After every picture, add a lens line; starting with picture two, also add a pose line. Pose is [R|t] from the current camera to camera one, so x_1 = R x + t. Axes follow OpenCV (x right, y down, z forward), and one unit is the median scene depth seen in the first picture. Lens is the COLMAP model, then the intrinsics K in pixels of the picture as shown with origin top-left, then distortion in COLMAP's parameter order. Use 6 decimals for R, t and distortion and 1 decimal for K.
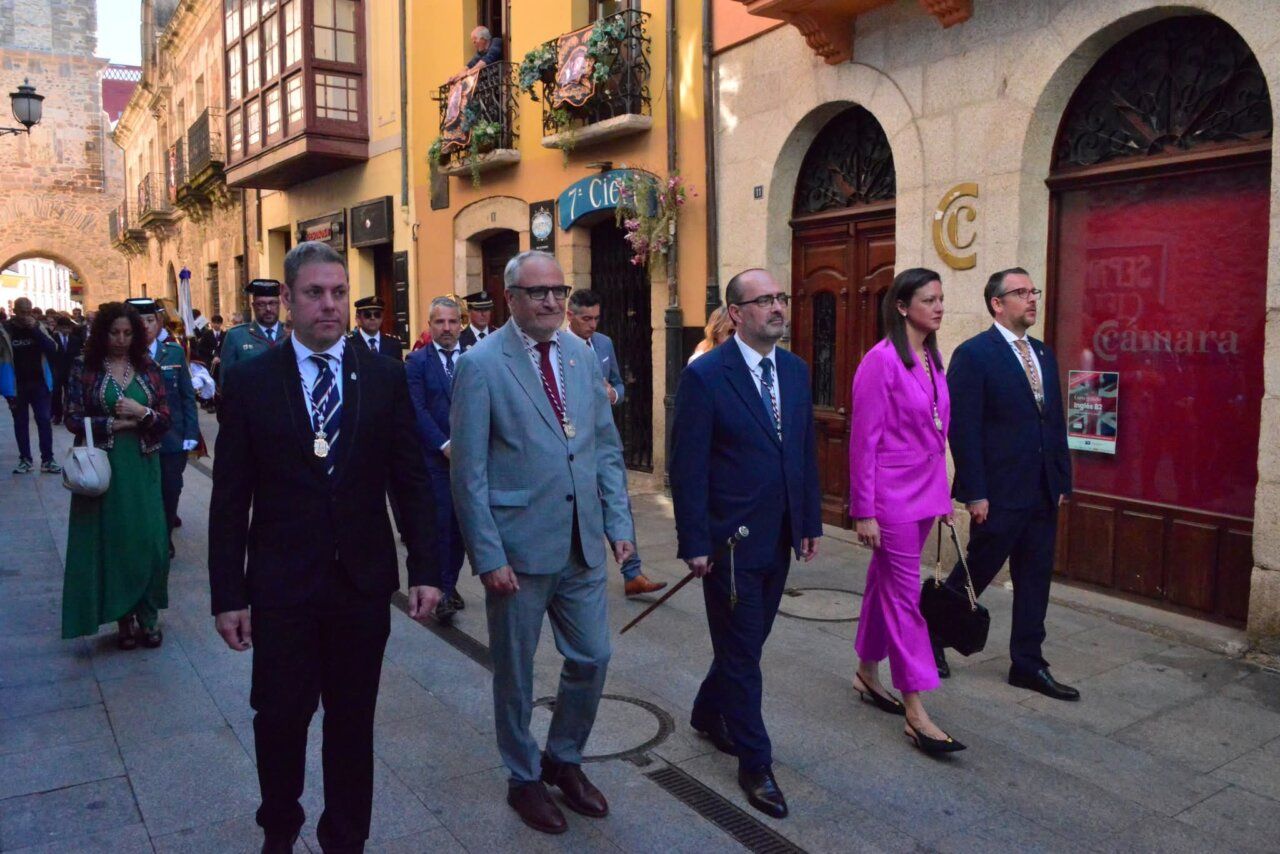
lens RADIAL K [[1037.8, 0, 640.0], [0, 1037.8, 427.0], [0, 0, 1]] dist [-0.000780, -0.038495]
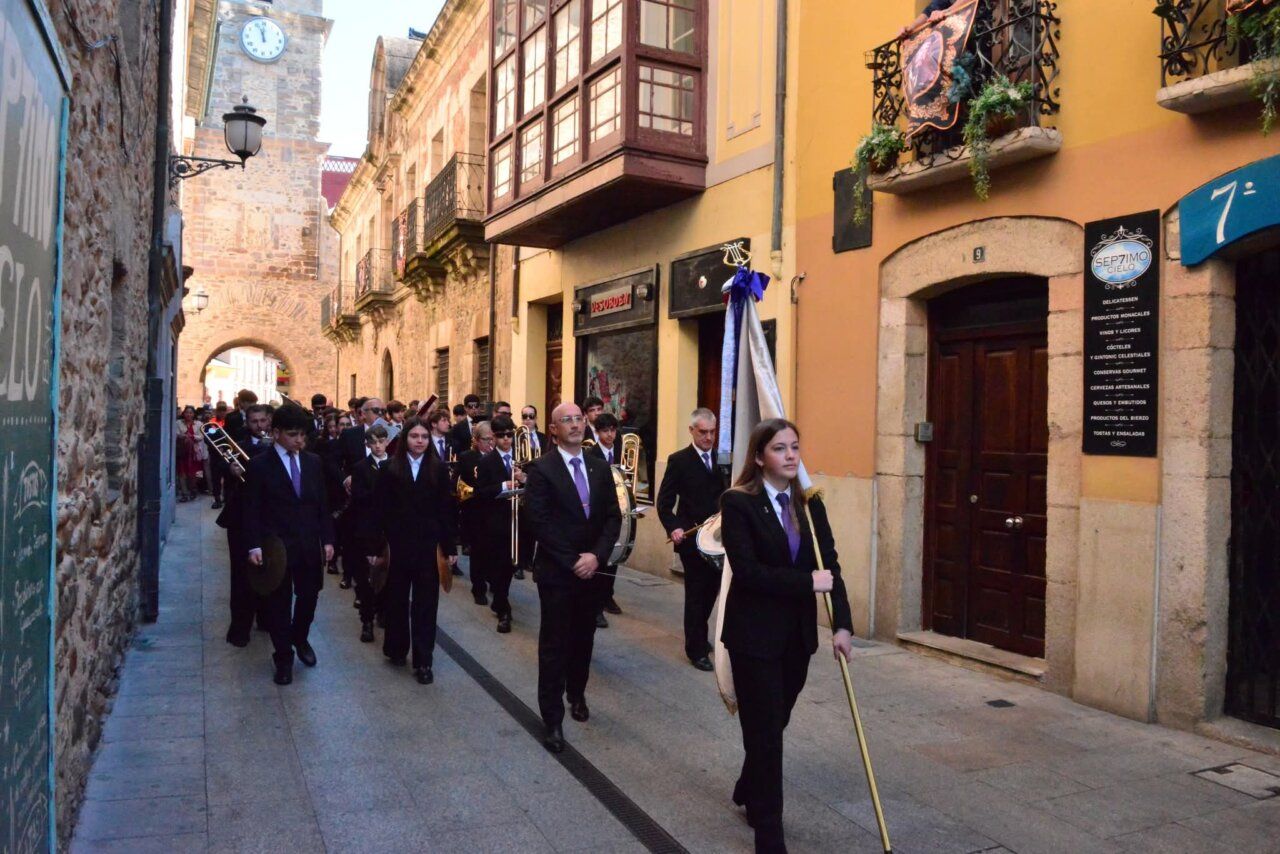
lens RADIAL K [[1037.8, 0, 640.0], [0, 1037.8, 427.0], [0, 0, 1]] dist [-0.000780, -0.038495]
pose [[0.986701, 0.022266, -0.161013, -0.114684], [-0.037623, 0.994958, -0.092968, -0.022678], [0.158131, 0.097789, 0.982564, 0.202824]]
